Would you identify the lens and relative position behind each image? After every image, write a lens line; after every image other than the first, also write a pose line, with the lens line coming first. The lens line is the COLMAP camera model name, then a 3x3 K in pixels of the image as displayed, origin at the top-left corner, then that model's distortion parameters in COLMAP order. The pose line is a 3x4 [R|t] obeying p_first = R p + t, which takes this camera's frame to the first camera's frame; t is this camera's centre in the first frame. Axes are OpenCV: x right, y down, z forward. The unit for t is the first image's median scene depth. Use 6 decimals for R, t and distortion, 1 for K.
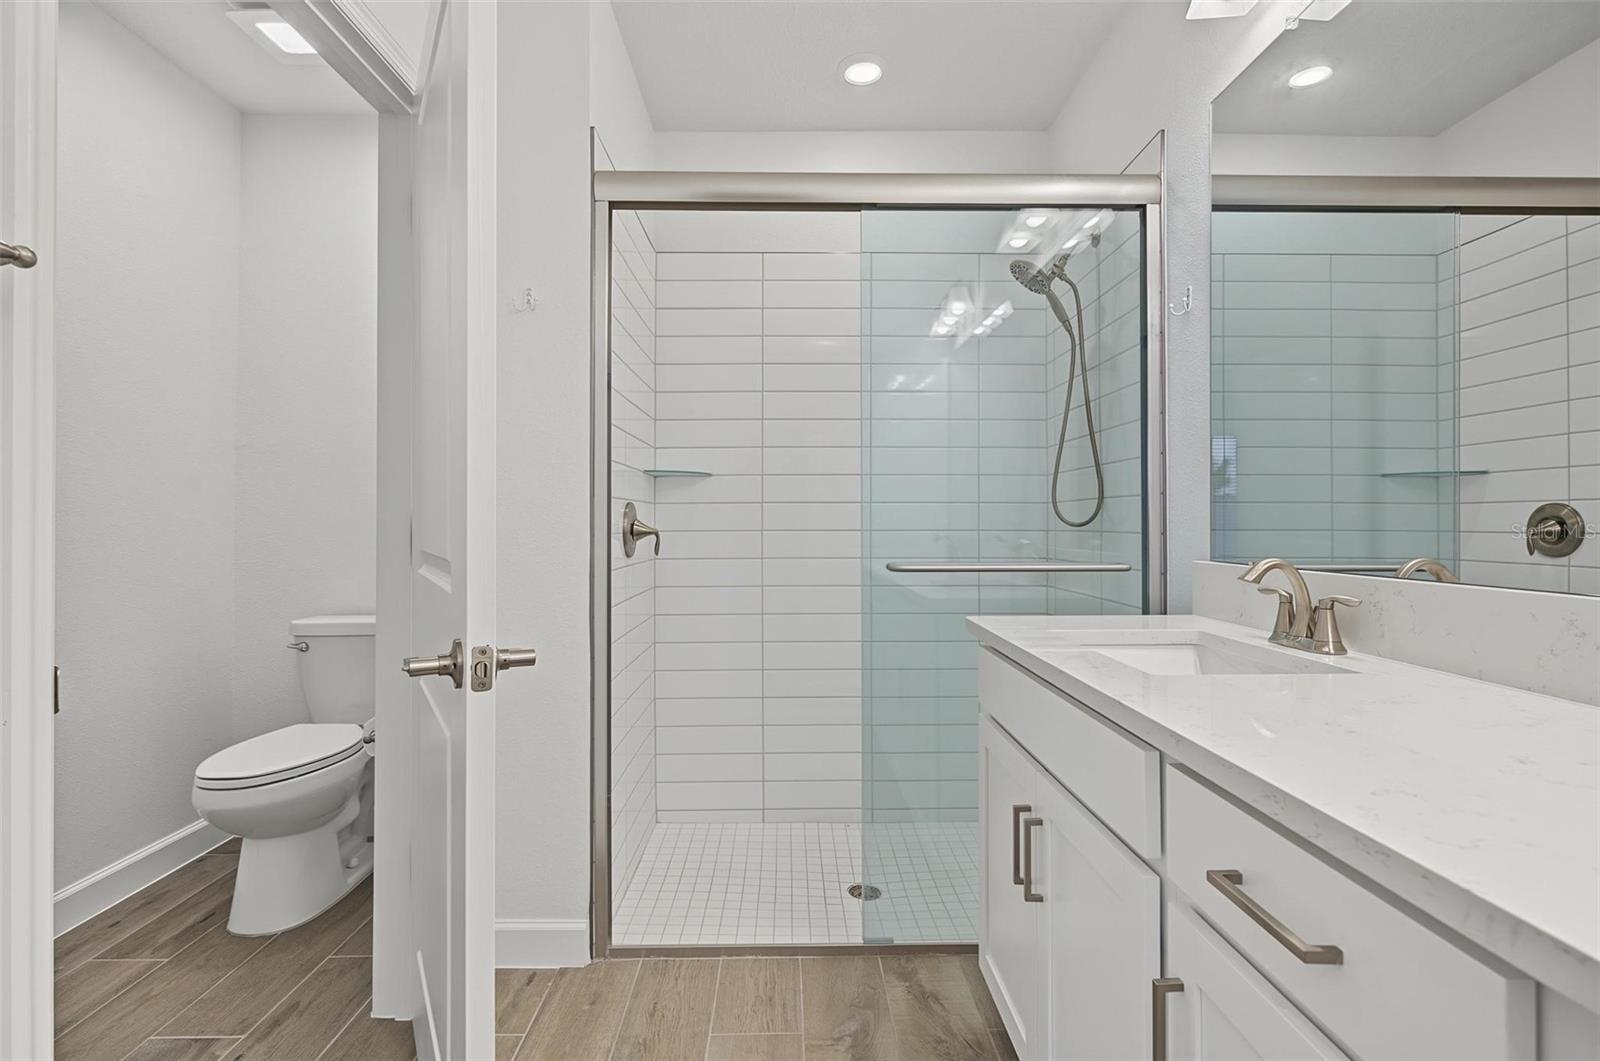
lens RADIAL K [[741.1, 0, 804.4], [0, 741.1, 522.0], [0, 0, 1]] dist [0.002596, -0.002990]
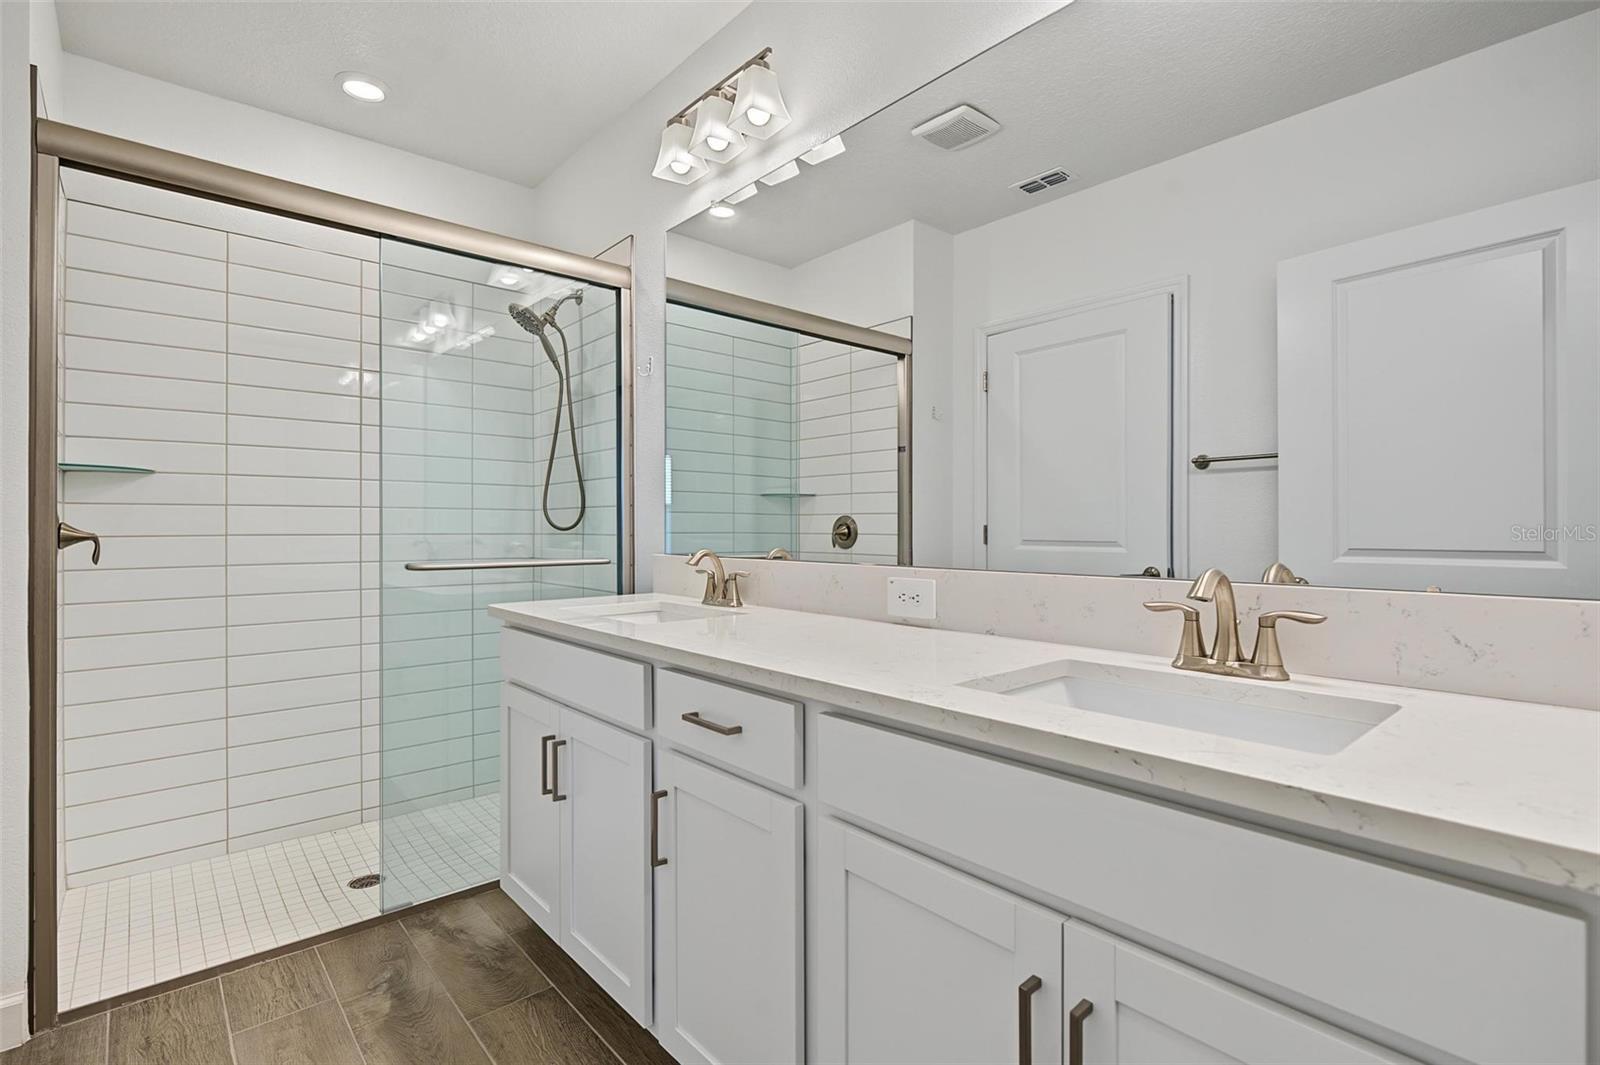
lens RADIAL K [[741.1, 0, 789.8], [0, 741.1, 527.1], [0, 0, 1]] dist [0.002596, -0.002990]
pose [[0.767118, 0.000720, 0.641506, -0.132987], [-0.001144, 0.999999, 0.000245, 0.000613], [-0.641505, -0.000922, 0.767118, -0.179568]]
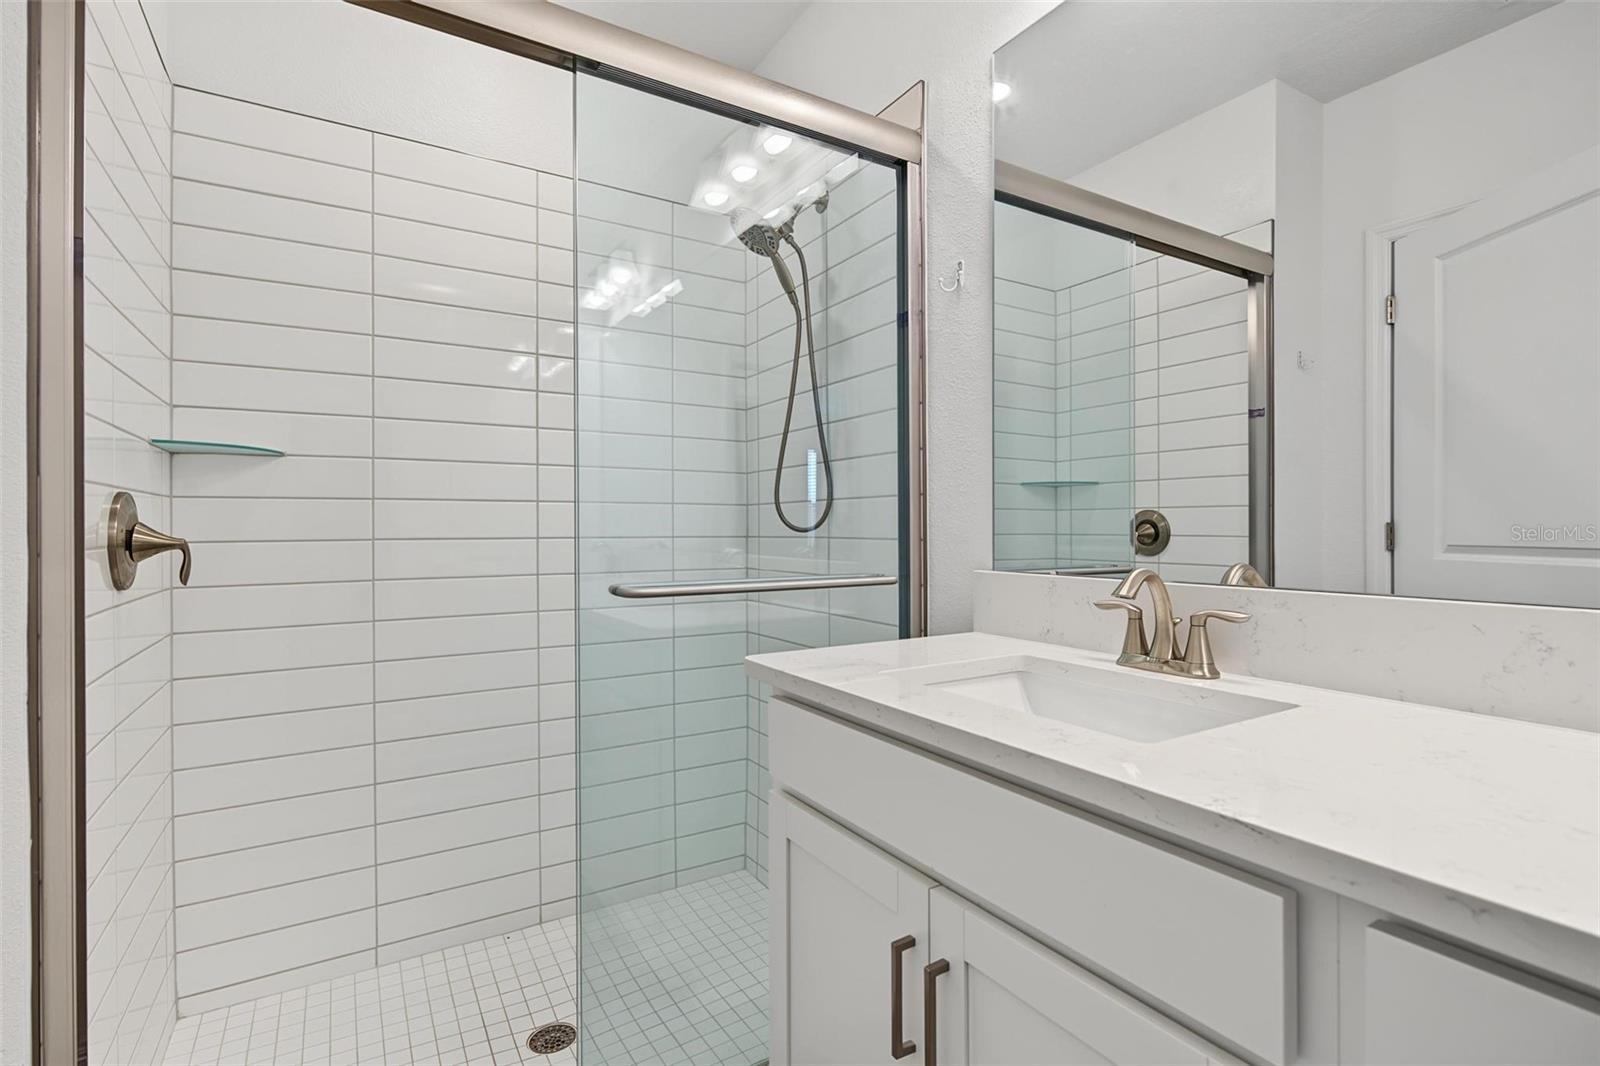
lens RADIAL K [[741.1, 0, 792.3], [0, 741.1, 527.3], [0, 0, 1]] dist [0.002596, -0.002990]
pose [[0.866976, -0.001507, 0.498348, -0.076001], [0.001368, 0.999999, 0.000644, 0.000563], [-0.498348, 0.000123, 0.866977, 0.260694]]
